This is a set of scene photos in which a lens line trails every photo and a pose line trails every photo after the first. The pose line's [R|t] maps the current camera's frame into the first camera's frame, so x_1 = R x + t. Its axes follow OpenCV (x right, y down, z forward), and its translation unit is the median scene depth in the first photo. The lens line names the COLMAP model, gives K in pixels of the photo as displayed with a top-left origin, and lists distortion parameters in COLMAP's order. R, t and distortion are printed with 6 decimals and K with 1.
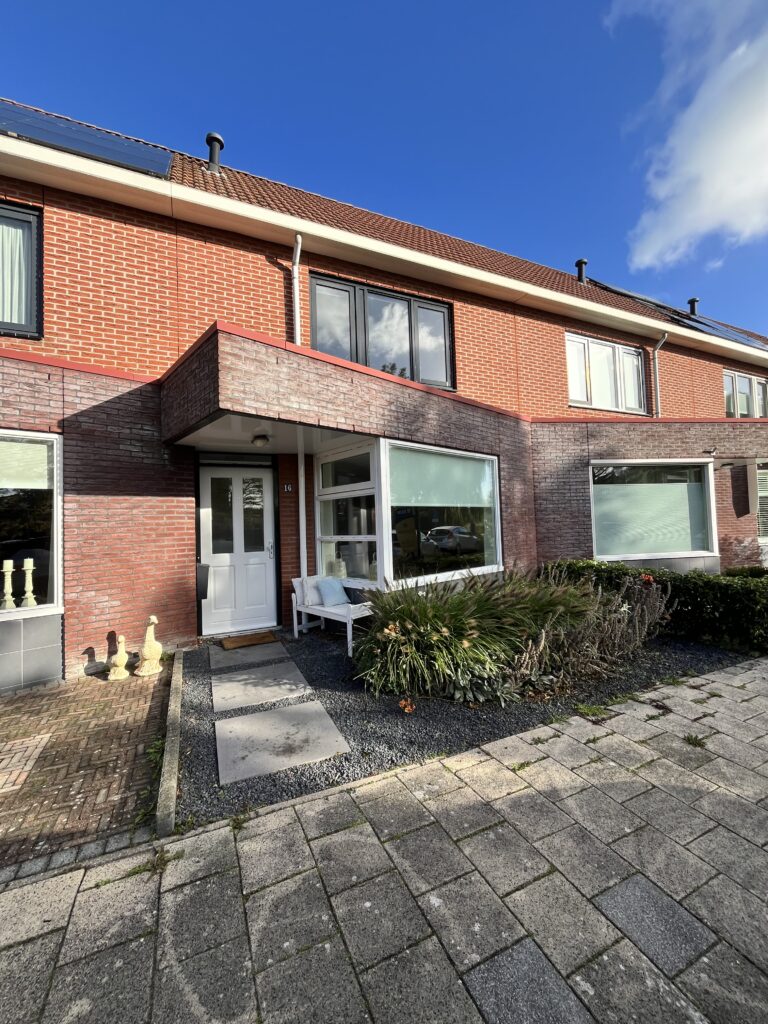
lens RADIAL K [[414.2, 0, 382.7], [0, 414.2, 504.8], [0, 0, 1]] dist [-0.003603, 0.000040]
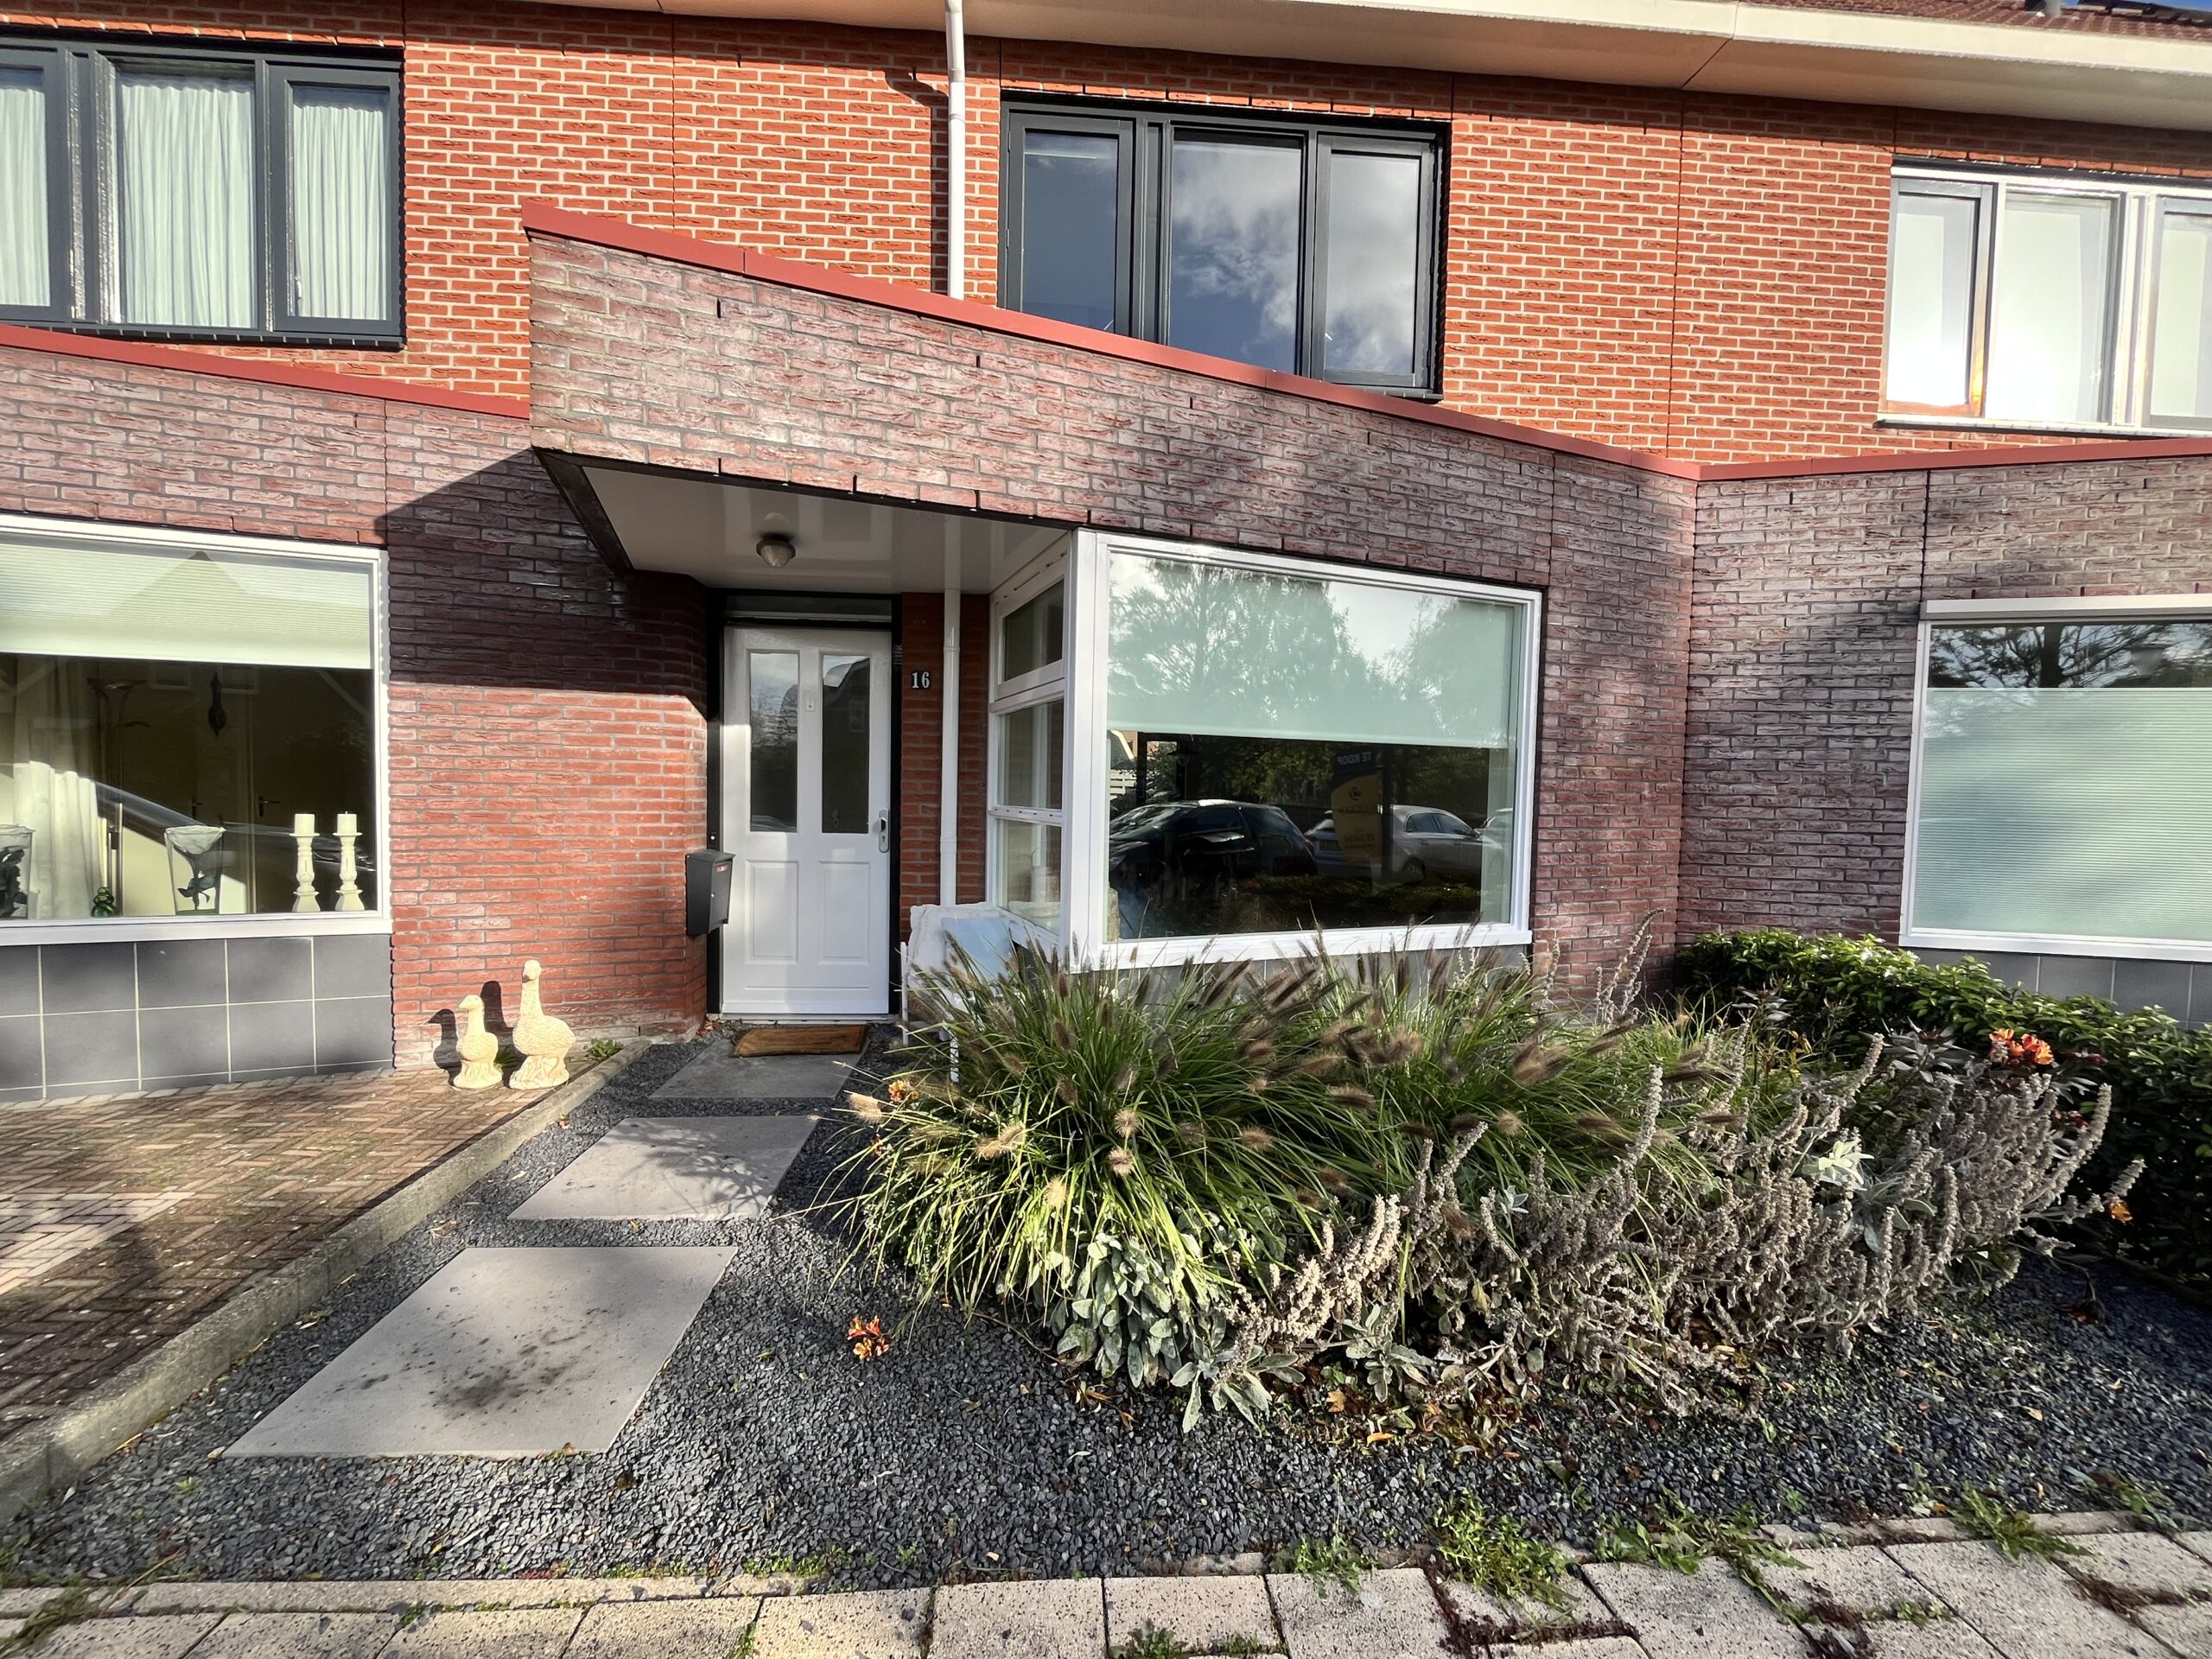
lens RADIAL K [[894.8, 0, 1100.1], [0, 894.8, 819.6], [0, 0, 1]] dist [-0.003603, 0.000040]
pose [[0.932359, 0.065058, -0.355631, 0.259920], [-0.033557, 0.995002, 0.094044, 0.006807], [0.359972, -0.075749, 0.929883, 0.263686]]
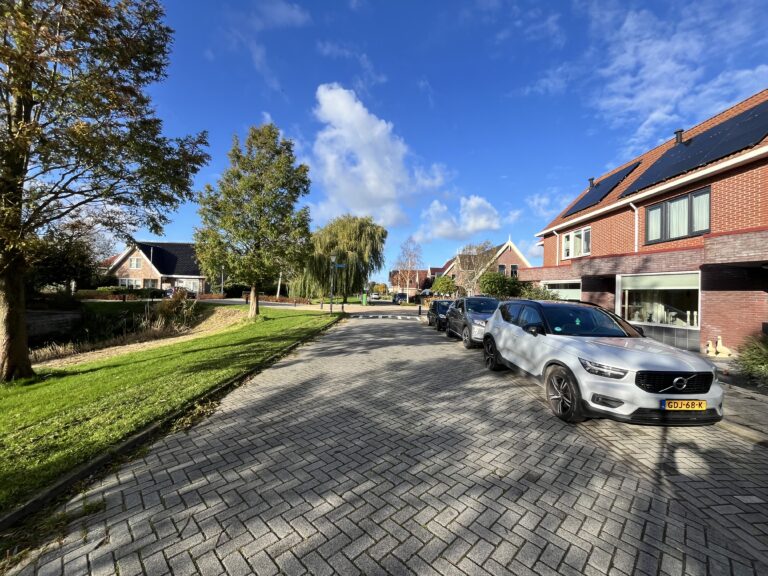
lens RADIAL K [[310.7, 0, 386.1], [0, 310.7, 291.1], [0, 0, 1]] dist [-0.003603, 0.000040]
pose [[-0.412029, 0.013897, -0.911065, 1.683673], [0.027997, 0.999605, 0.002586, -0.069899], [0.910741, -0.024441, -0.412255, -0.111981]]
